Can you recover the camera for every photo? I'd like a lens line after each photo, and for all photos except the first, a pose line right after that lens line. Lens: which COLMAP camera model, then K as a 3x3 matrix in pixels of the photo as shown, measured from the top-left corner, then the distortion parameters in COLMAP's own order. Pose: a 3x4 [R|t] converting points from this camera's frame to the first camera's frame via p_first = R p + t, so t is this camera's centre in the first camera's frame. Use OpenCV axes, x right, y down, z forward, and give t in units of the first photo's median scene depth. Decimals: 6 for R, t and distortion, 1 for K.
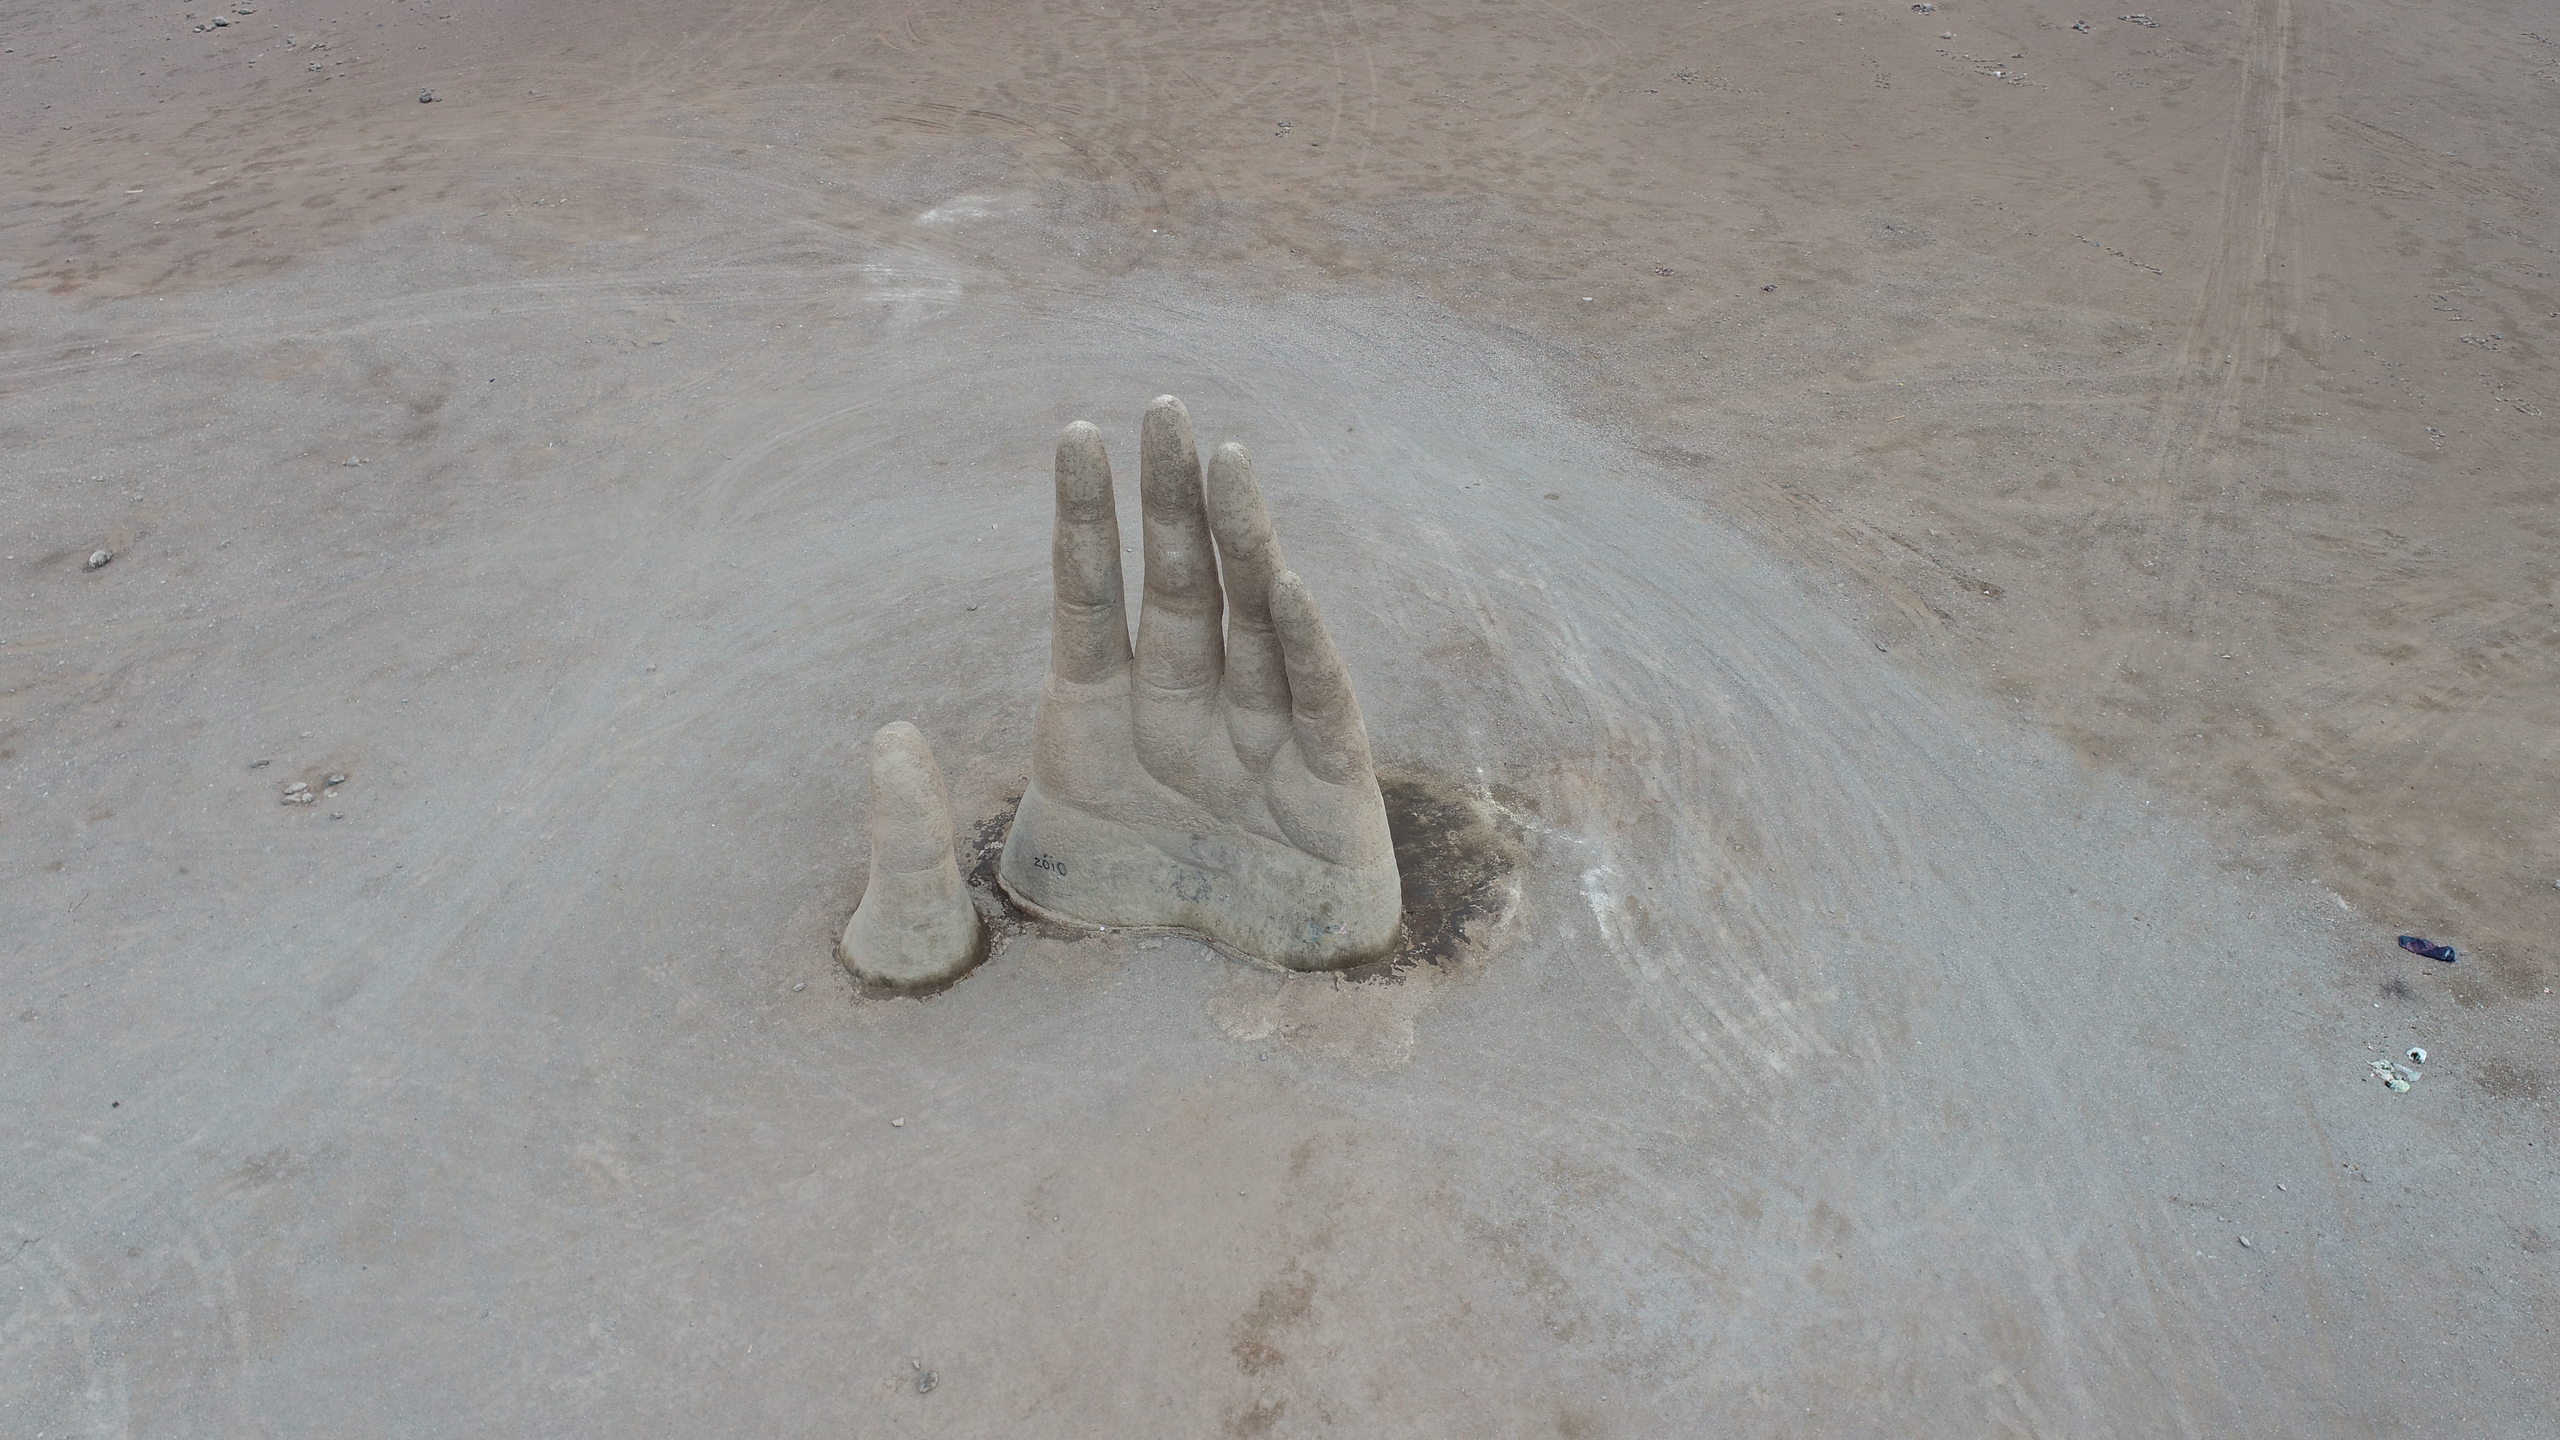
lens RADIAL K [[1752.3, 0, 1279.8], [0, 1752.3, 719.3], [0, 0, 1]] dist [0.003574, 0.001728]
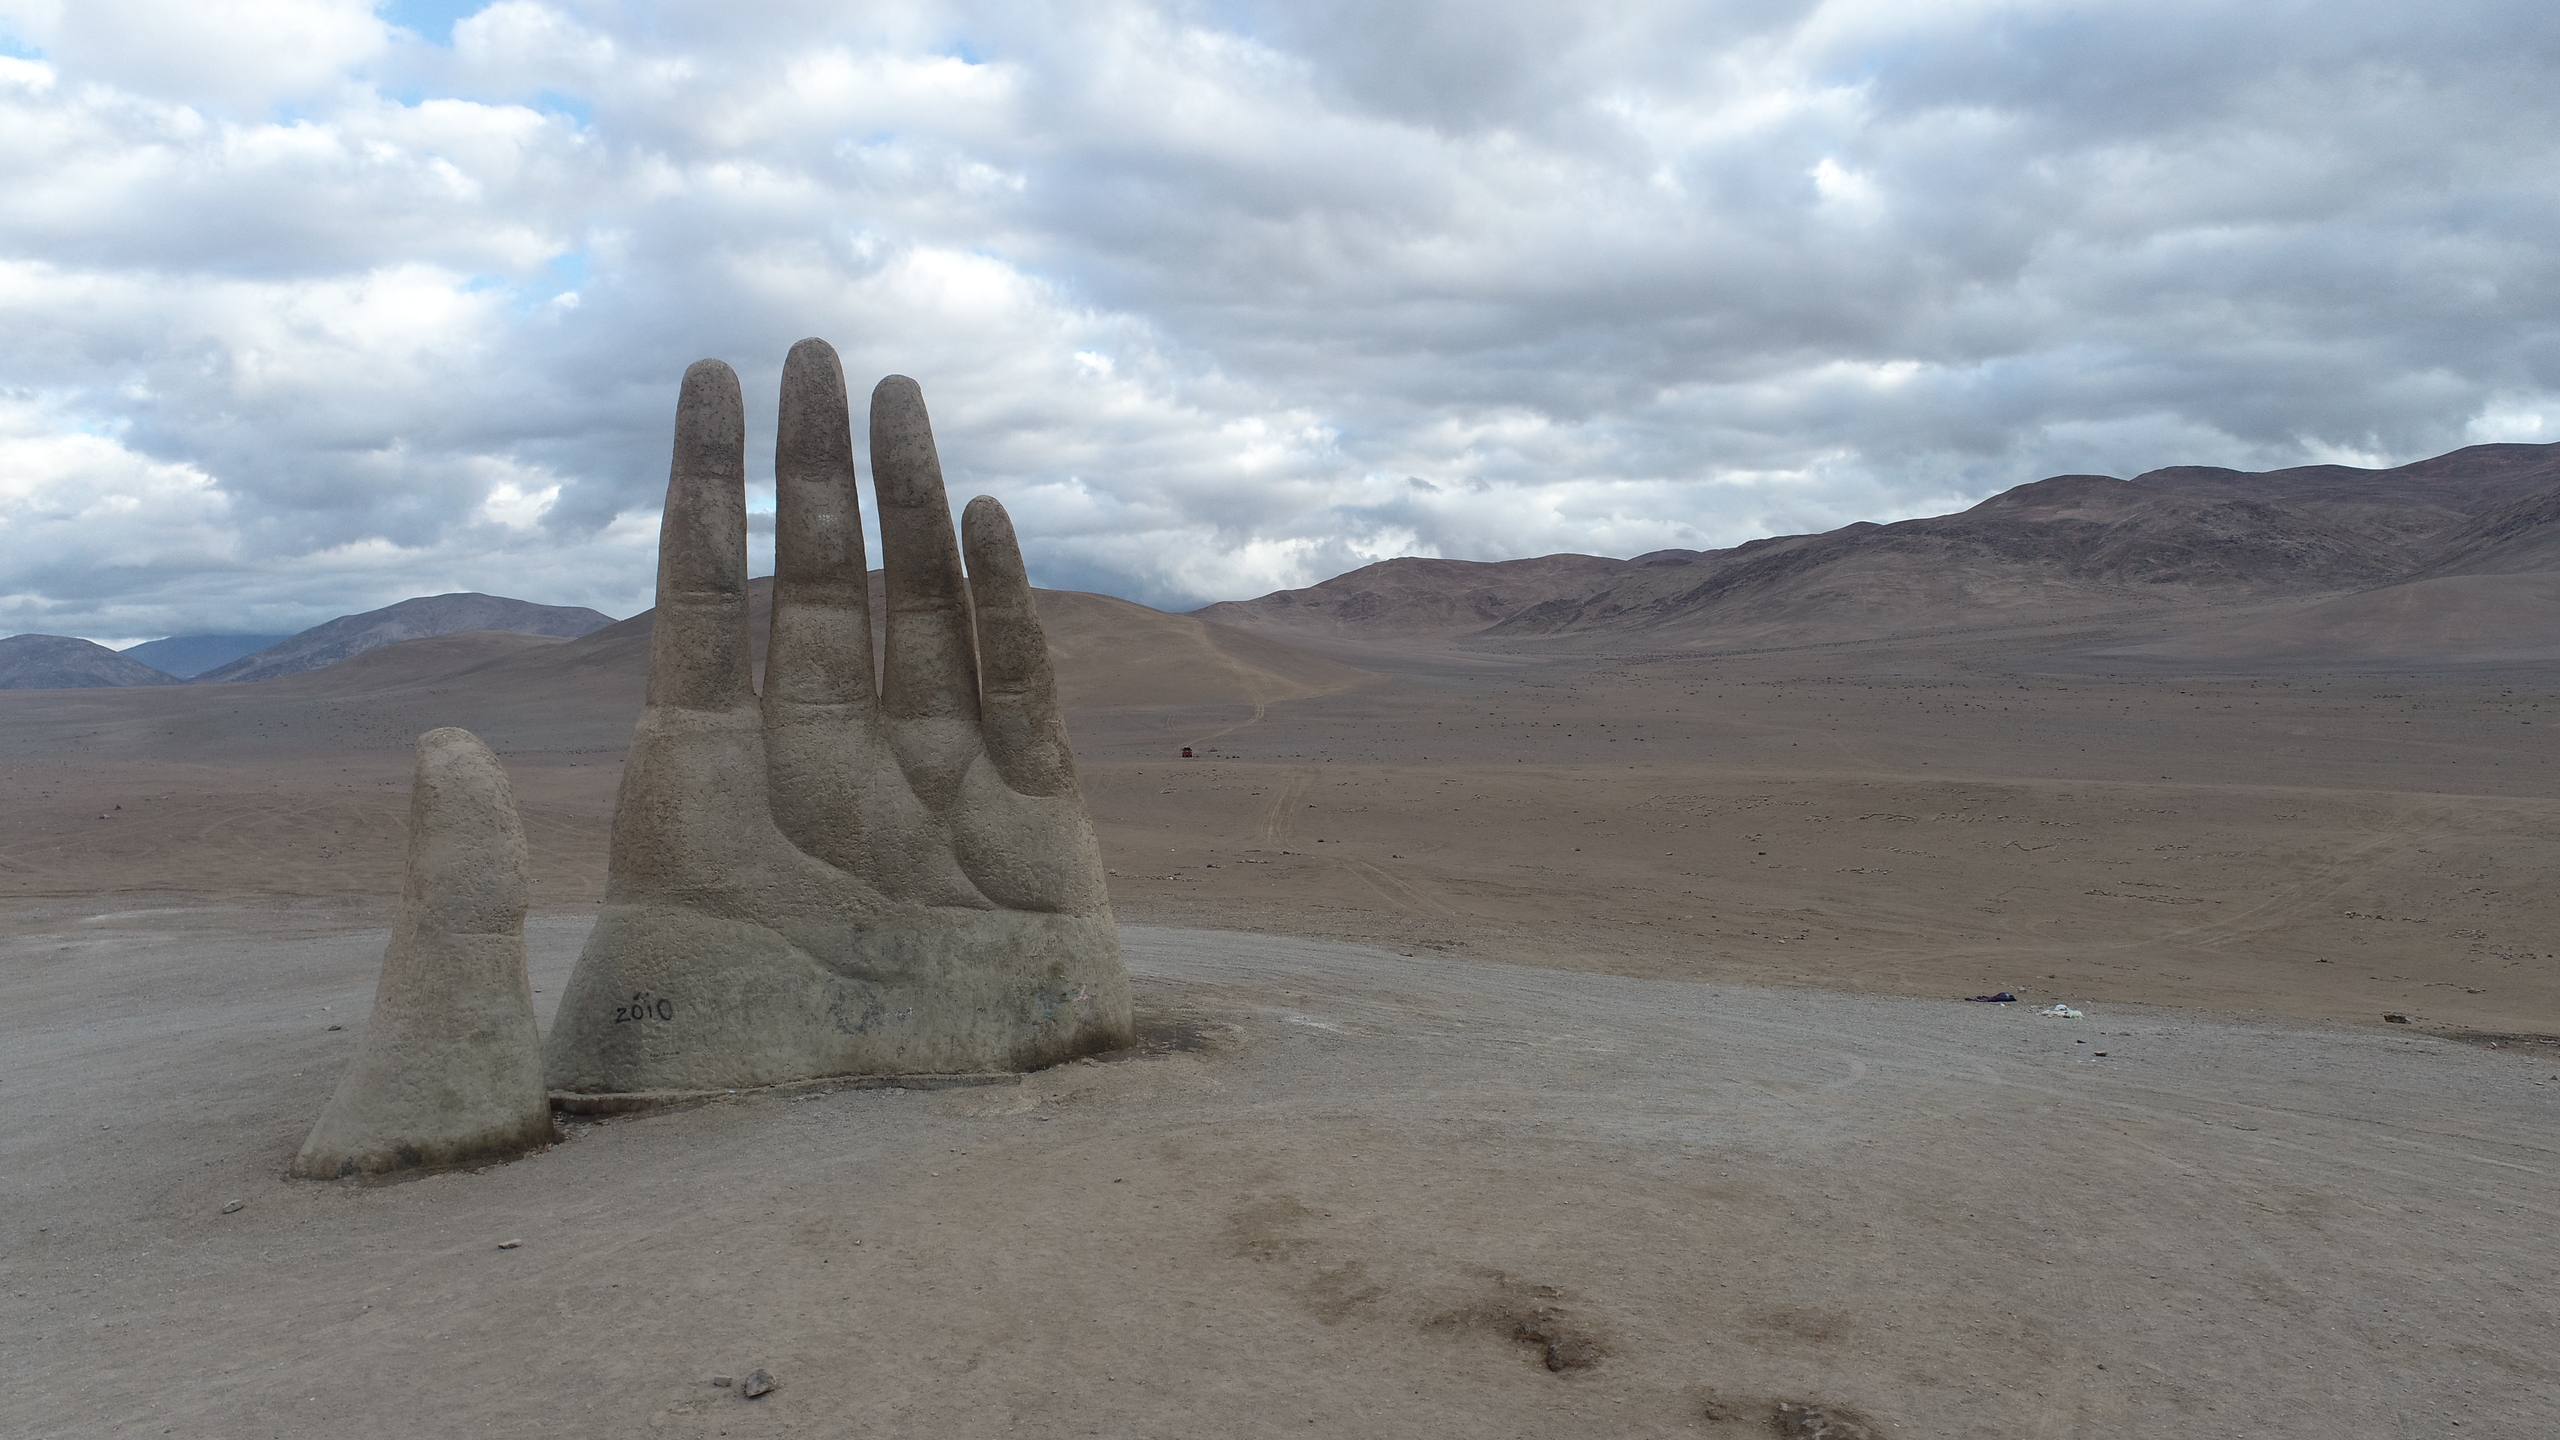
lens RADIAL K [[1752.3, 0, 1264.6], [0, 1752.3, 727.5], [0, 0, 1]] dist [0.003574, 0.001728]
pose [[0.865510, -0.004499, 0.500871, -0.278520], [0.309603, 0.790870, -0.527893, 0.457751], [-0.393749, 0.611968, 0.685898, 0.377159]]
